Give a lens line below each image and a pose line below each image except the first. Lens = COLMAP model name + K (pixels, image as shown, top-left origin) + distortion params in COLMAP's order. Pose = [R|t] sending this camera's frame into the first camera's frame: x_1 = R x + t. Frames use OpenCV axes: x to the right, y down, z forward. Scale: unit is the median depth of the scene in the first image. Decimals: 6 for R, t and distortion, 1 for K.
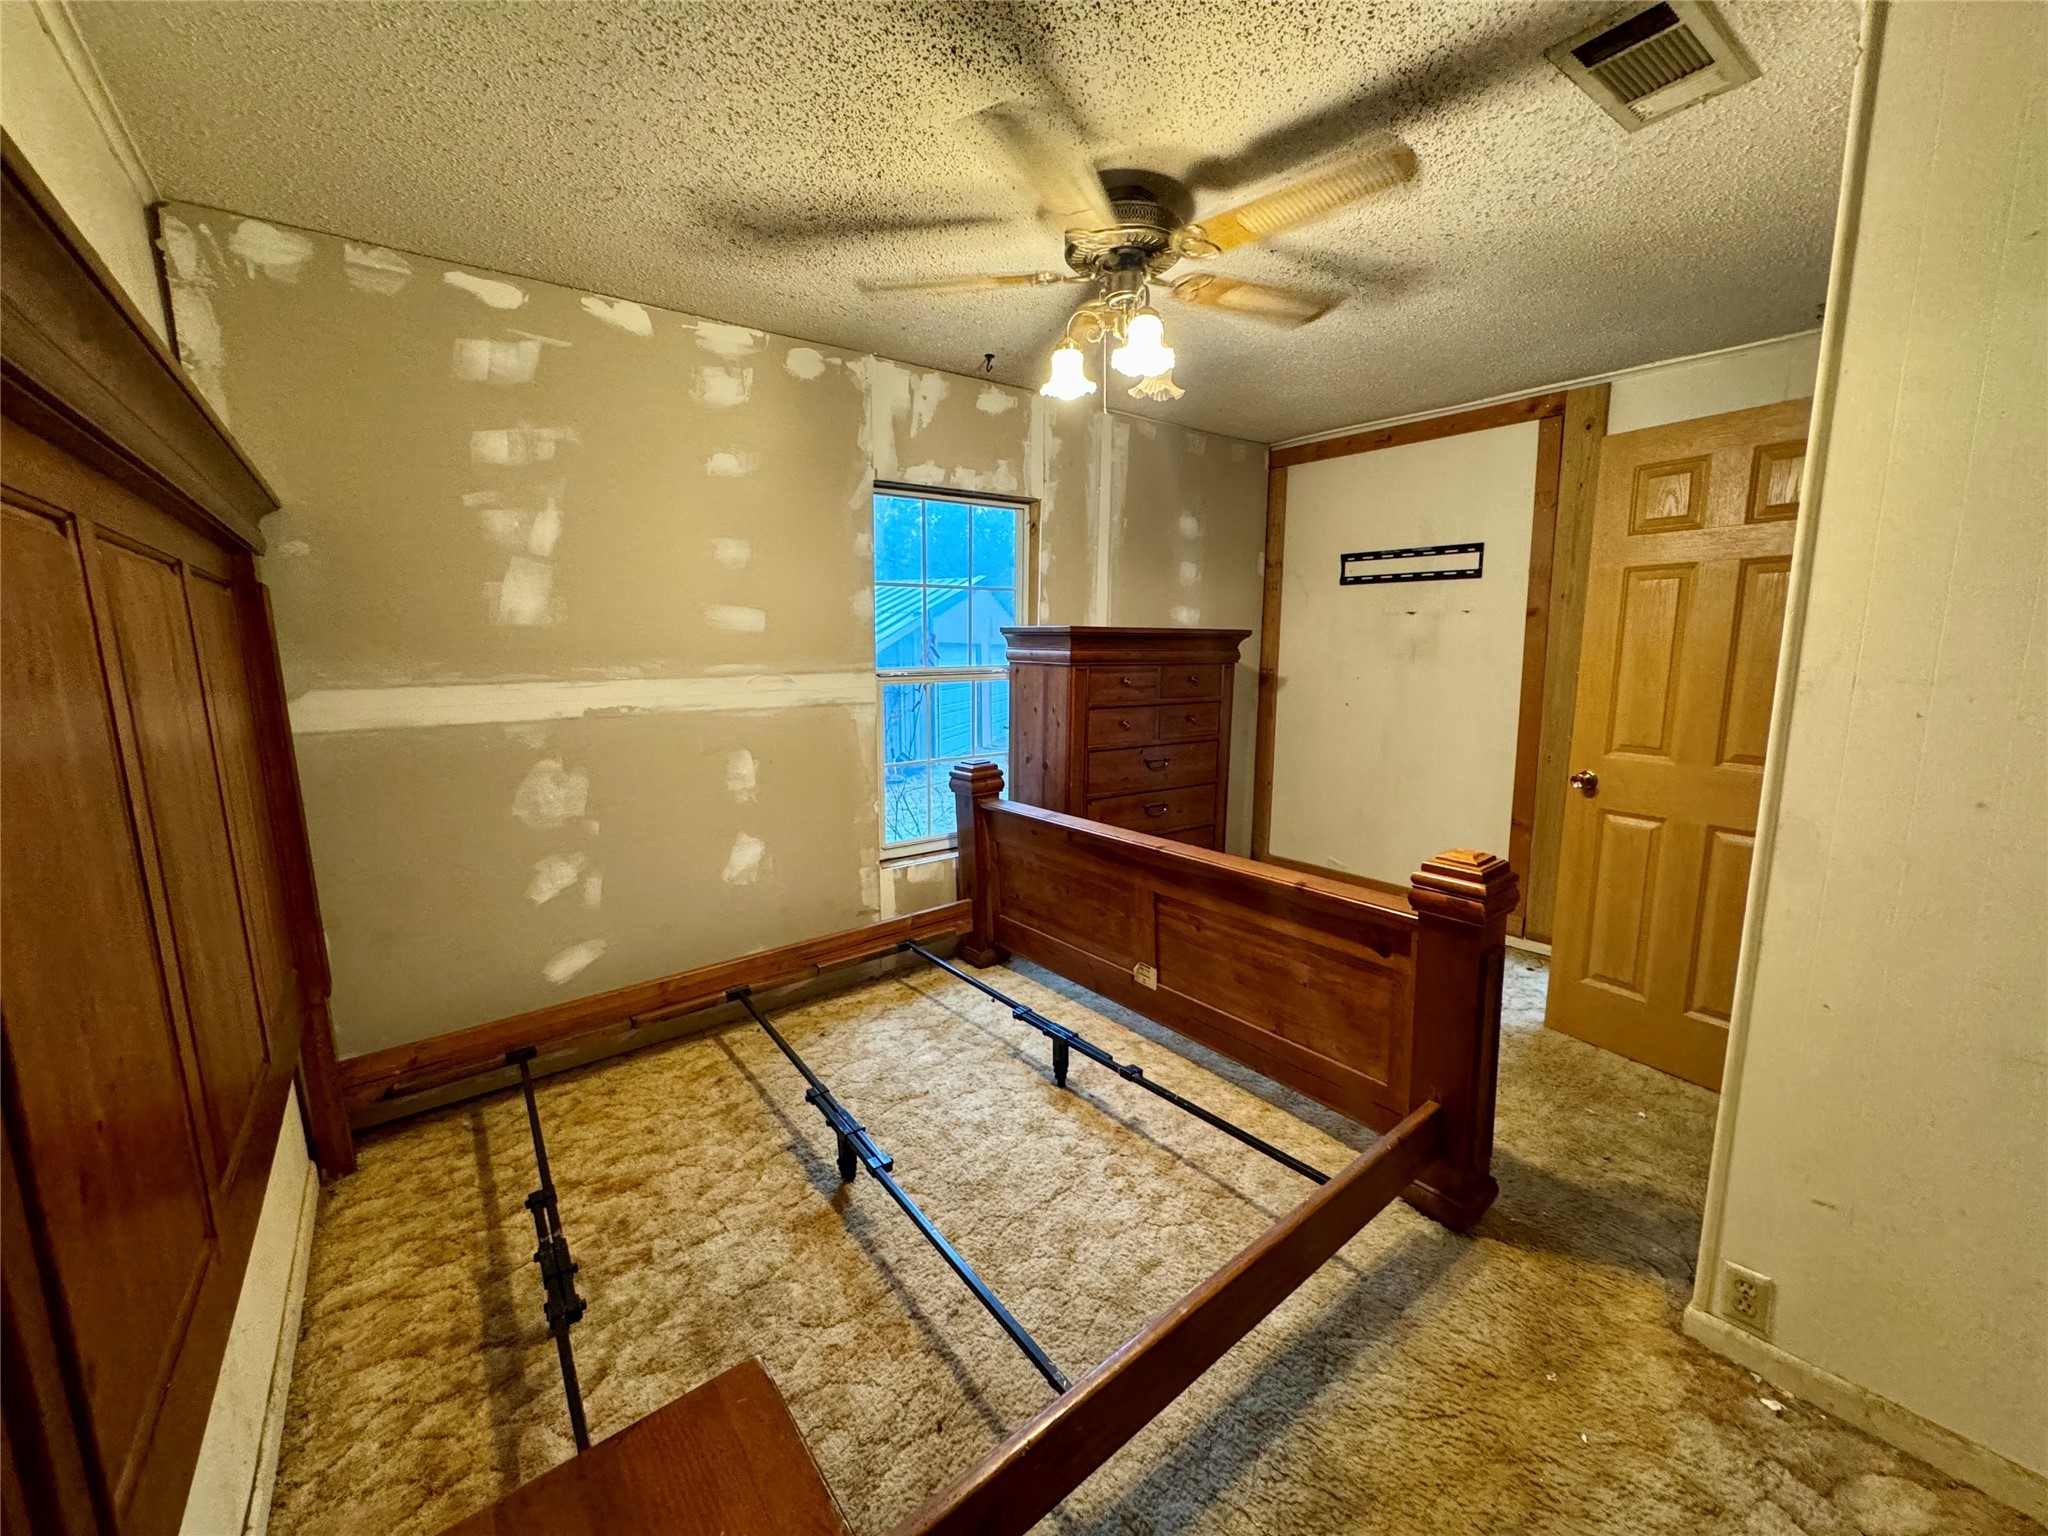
lens RADIAL K [[815.9, 0, 1024.0], [0, 815.9, 768.0], [0, 0, 1]] dist [-0.000532, -0.000899]
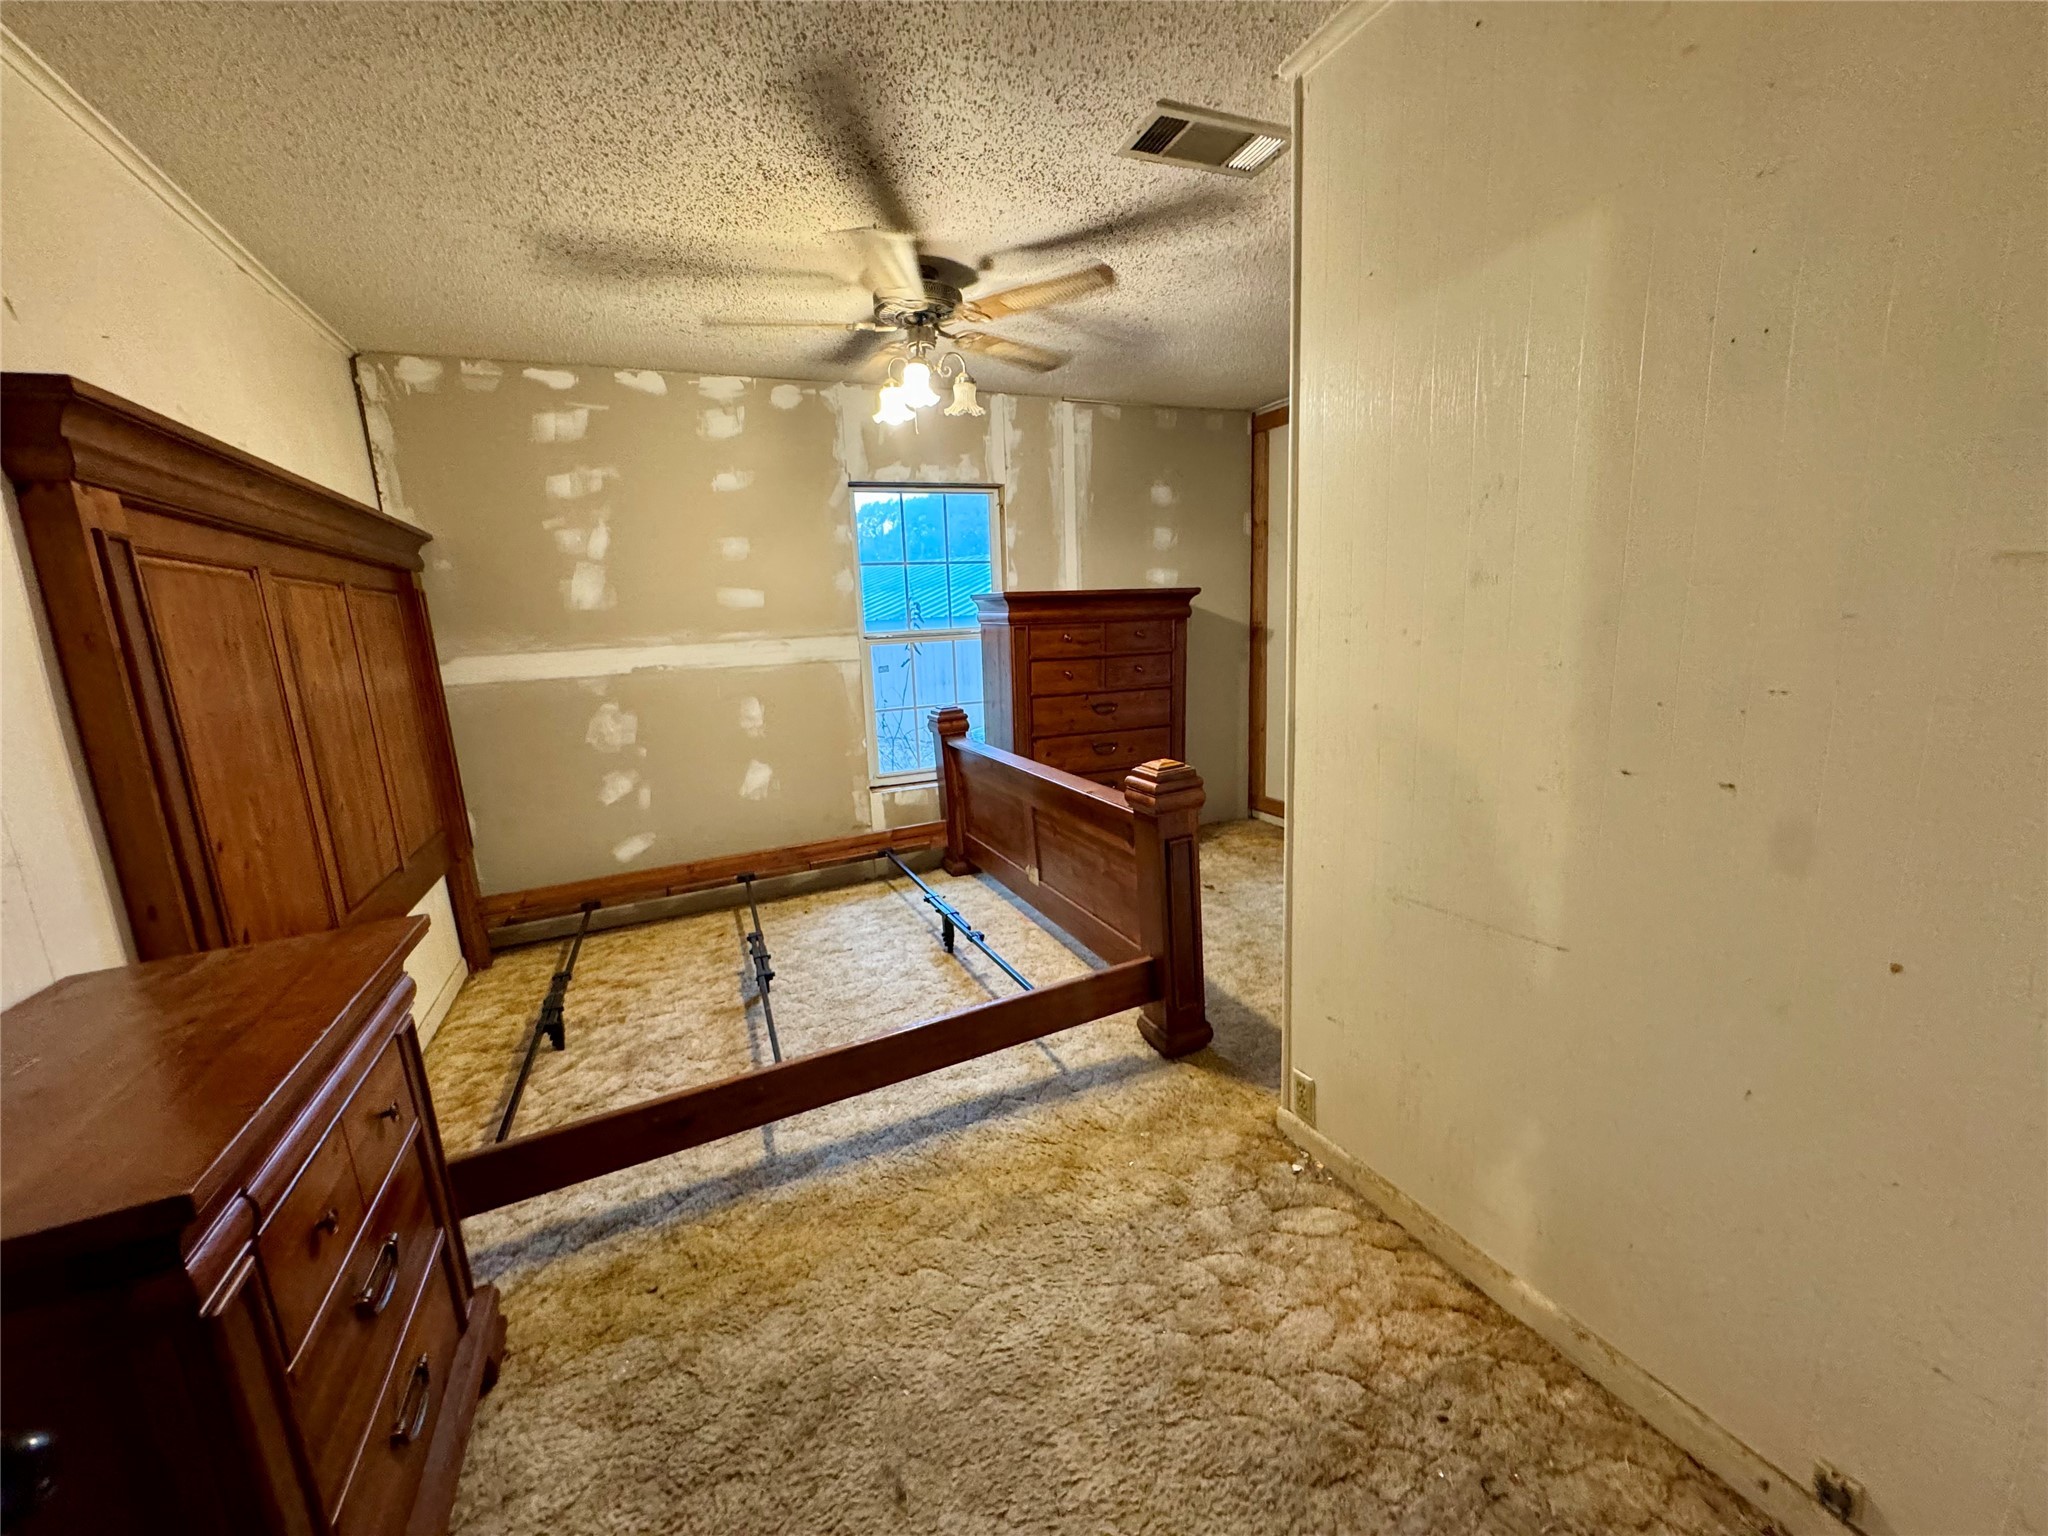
lens RADIAL K [[815.9, 0, 1024.0], [0, 815.9, 768.0], [0, 0, 1]] dist [-0.000532, -0.000899]
pose [[0.971197, 0.009141, -0.238102, 0.442020], [0.000906, 0.999115, 0.042054, 0.041330], [0.238276, -0.041058, 0.970329, -0.205115]]
